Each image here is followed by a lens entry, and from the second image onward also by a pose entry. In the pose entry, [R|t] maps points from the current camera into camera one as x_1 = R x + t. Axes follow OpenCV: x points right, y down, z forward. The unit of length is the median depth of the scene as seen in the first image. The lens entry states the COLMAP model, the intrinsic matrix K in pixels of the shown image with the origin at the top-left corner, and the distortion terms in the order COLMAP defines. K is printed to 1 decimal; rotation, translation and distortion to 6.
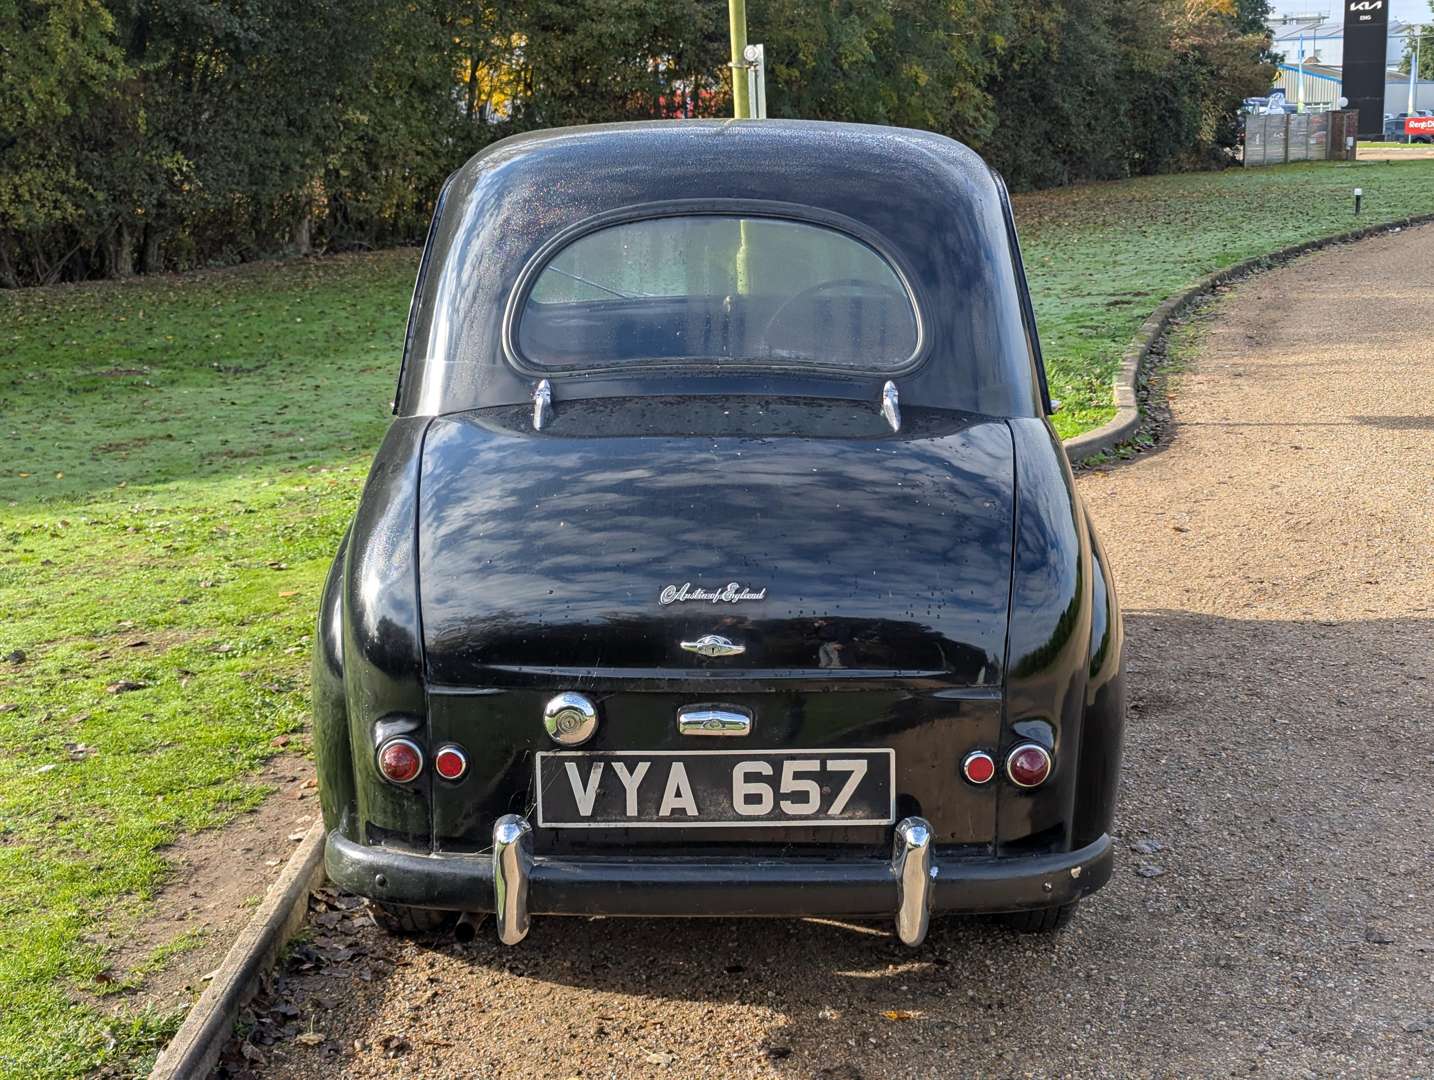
lens RADIAL K [[2041.1, 0, 726.2], [0, 2041.1, 519.8], [0, 0, 1]] dist [0.153298, -0.388640]
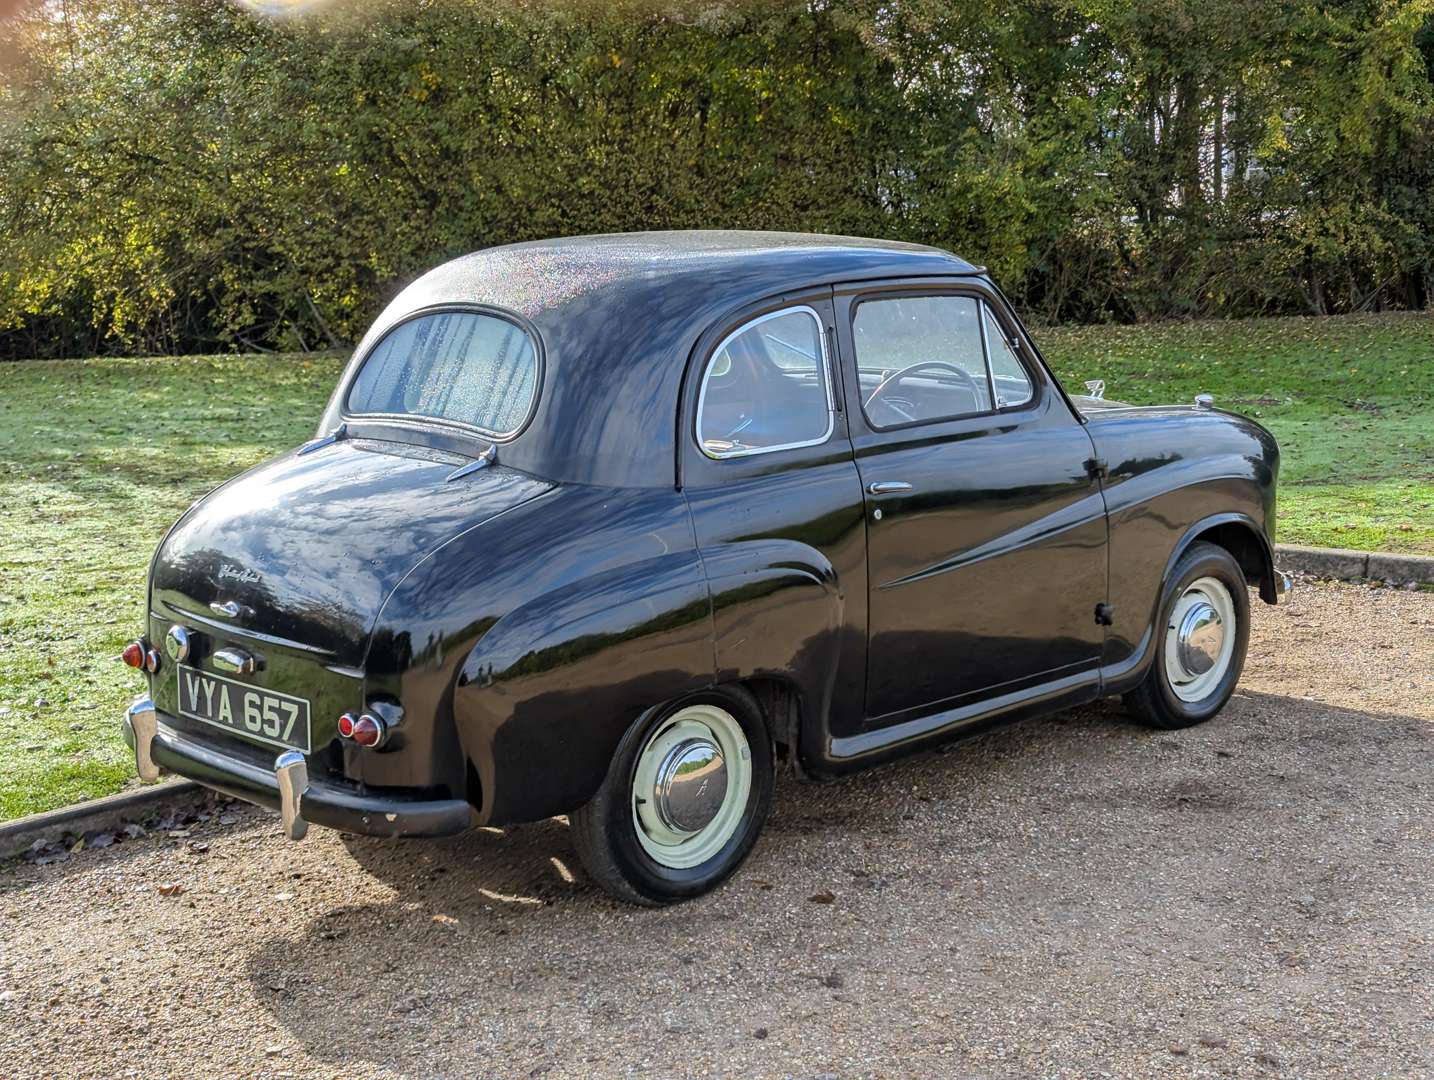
lens RADIAL K [[2054.8, 0, 712.1], [0, 2054.8, 508.1], [0, 0, 1]] dist [0.236683, -0.854138]
pose [[0.702504, 0.109410, -0.703219, 1.259502], [-0.117565, 0.992377, 0.036953, -0.104571], [0.701902, 0.056714, 0.710012, 0.174269]]
